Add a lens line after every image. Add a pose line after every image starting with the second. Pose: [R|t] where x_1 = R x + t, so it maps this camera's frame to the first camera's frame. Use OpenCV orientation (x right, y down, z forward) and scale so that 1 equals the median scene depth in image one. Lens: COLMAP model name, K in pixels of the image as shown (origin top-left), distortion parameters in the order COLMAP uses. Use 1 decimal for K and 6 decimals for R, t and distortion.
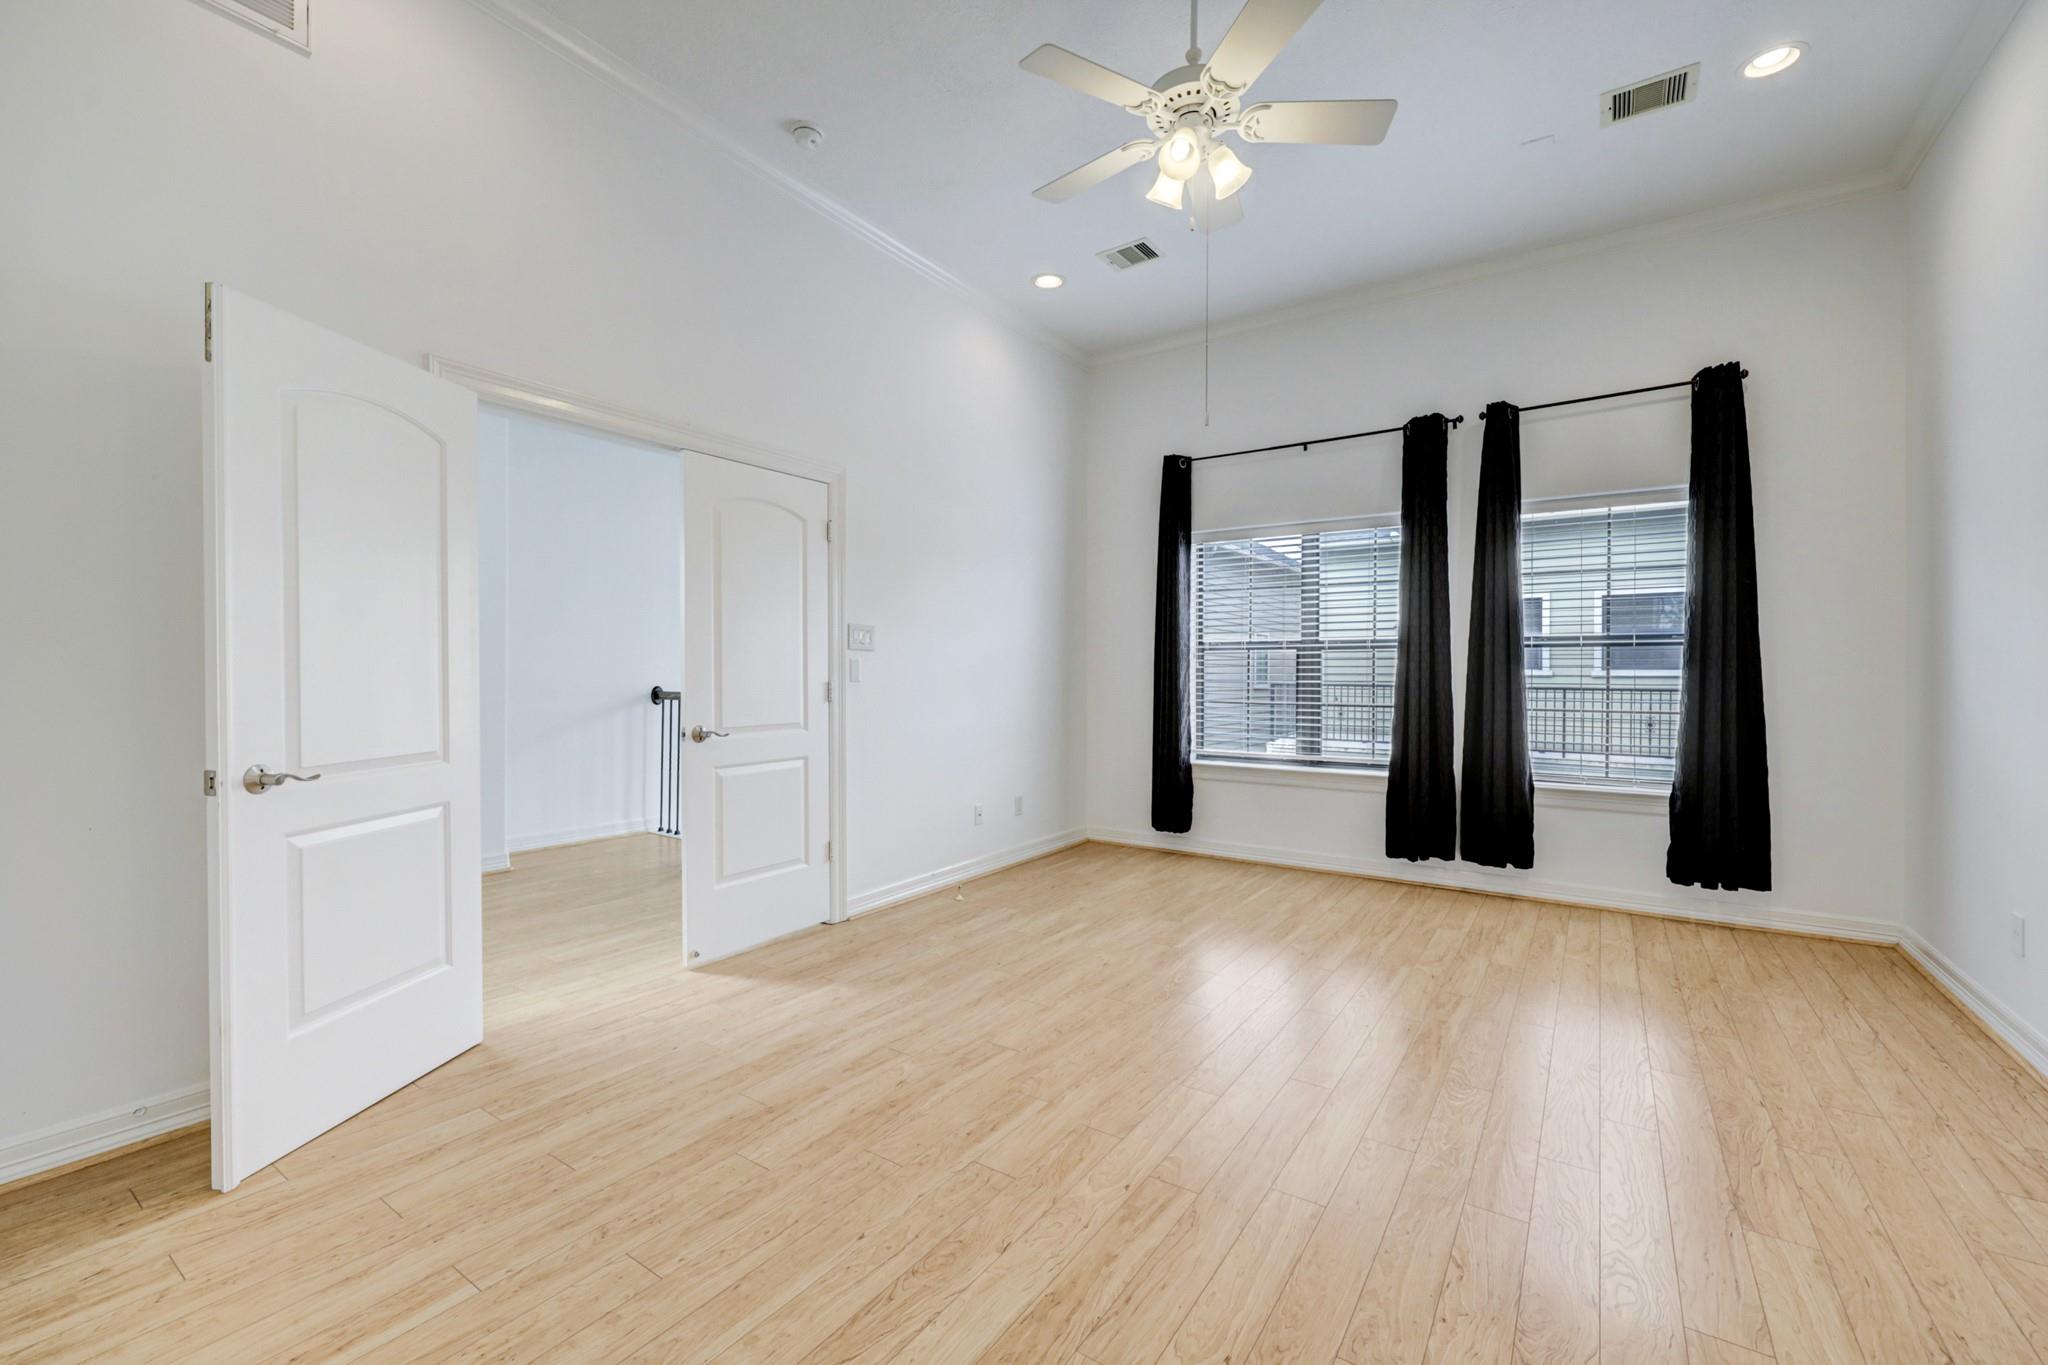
lens RADIAL K [[842.8, 0, 1006.9], [0, 842.8, 686.1], [0, 0, 1]] dist [0.000584, 0.000046]
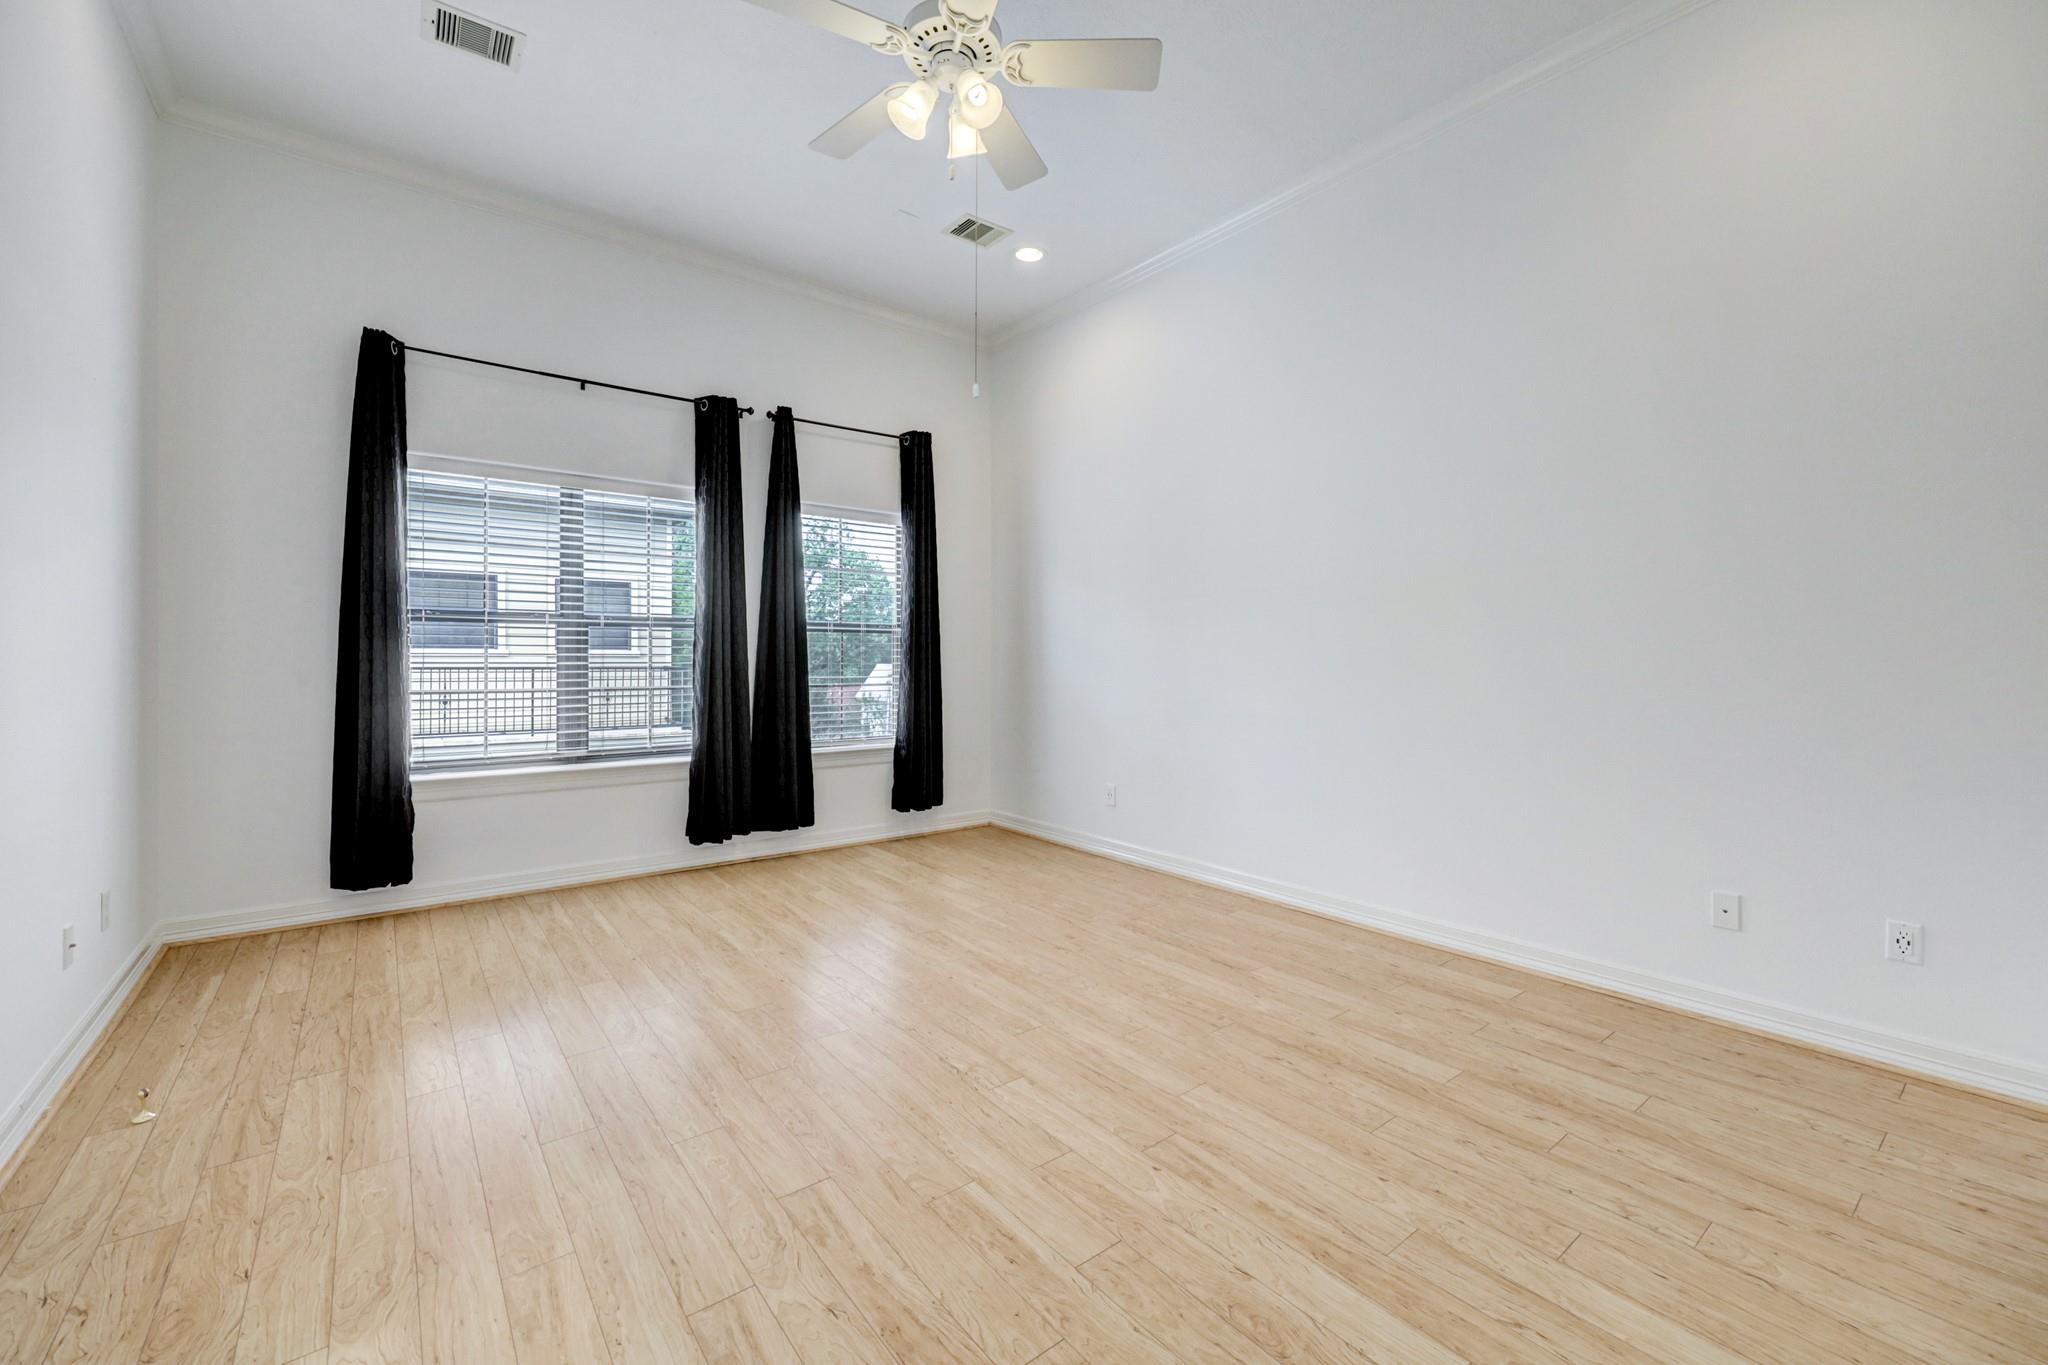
lens RADIAL K [[842.6, 0, 1032.4], [0, 842.6, 666.9], [0, 0, 1]] dist [0.000156, -0.000029]
pose [[0.286394, -0.013117, 0.958022, -0.357832], [0.011761, 0.999879, 0.010174, -0.005537], [-0.958040, 0.008354, 0.286514, 0.357875]]
